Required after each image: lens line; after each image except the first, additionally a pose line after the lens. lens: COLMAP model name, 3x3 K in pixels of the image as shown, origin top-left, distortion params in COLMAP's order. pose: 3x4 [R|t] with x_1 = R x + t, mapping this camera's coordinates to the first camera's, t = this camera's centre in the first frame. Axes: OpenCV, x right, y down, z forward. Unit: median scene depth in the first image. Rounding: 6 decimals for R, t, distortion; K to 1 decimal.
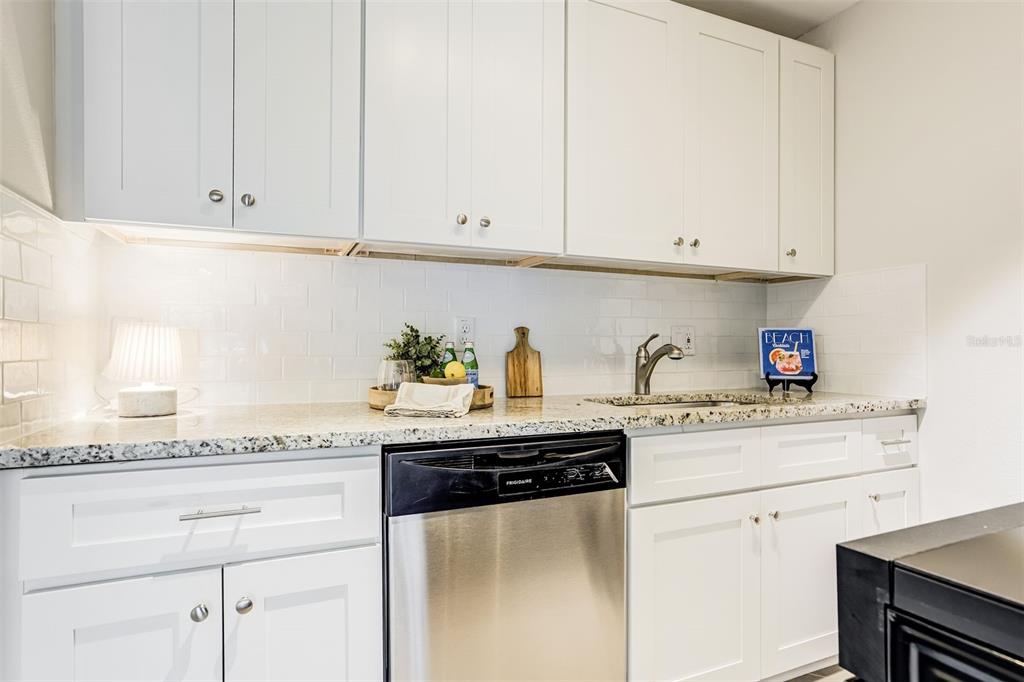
lens RADIAL K [[517.7, 0, 512.0], [0, 517.7, 341.0], [0, 0, 1]] dist [-0.054598, 0.000141]
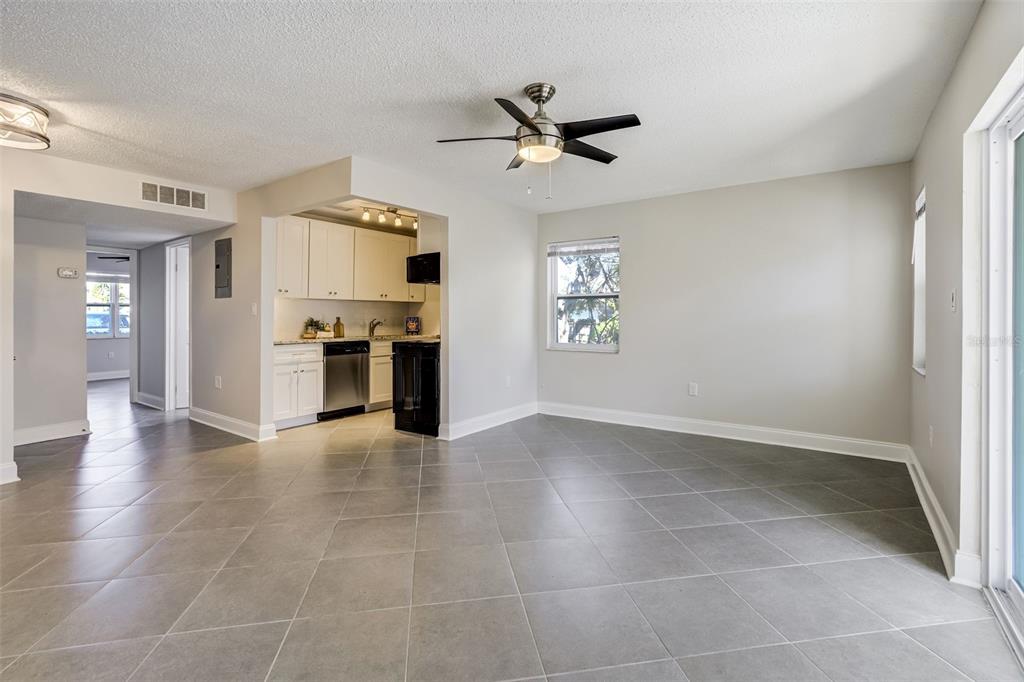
lens RADIAL K [[466.8, 0, 511.7], [0, 466.8, 314.1], [0, 0, 1]] dist [-0.044840, 0.000014]
pose [[0.846590, 0.002571, 0.532239, -0.697911], [-0.006275, 0.999967, 0.005151, -0.074280], [-0.532208, -0.007700, 0.846579, -2.446235]]
